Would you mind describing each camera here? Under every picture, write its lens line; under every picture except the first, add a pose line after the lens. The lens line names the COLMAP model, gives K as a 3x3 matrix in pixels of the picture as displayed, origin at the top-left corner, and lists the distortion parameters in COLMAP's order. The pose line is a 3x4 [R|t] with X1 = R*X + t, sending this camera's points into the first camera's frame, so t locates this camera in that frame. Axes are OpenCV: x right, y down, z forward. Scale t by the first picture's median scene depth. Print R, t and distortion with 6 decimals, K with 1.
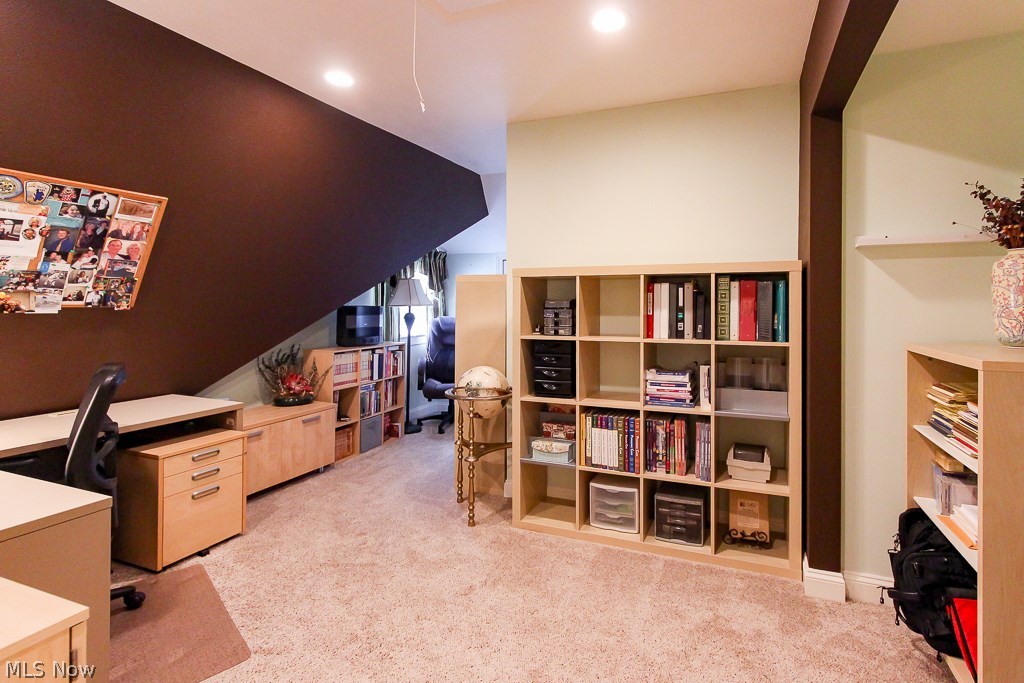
lens RADIAL K [[607.5, 0, 512.8], [0, 607.5, 297.4], [0, 0, 1]] dist [0.000280, 0.000082]
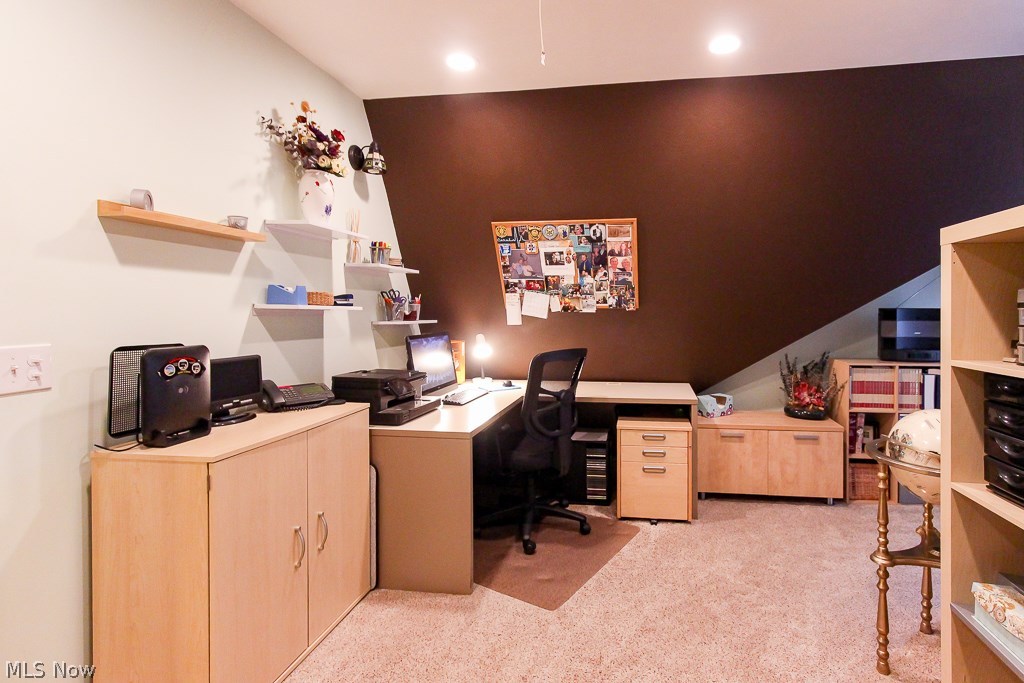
lens RADIAL K [[483.9, 0, 514.9], [0, 483.9, 310.6], [0, 0, 1]] dist [-0.001036, -0.000026]
pose [[0.192379, -0.001000, -0.981320, 0.342874], [0.005109, 0.999987, -0.000017, 0.020831], [0.981307, -0.005011, 0.192381, 0.579693]]
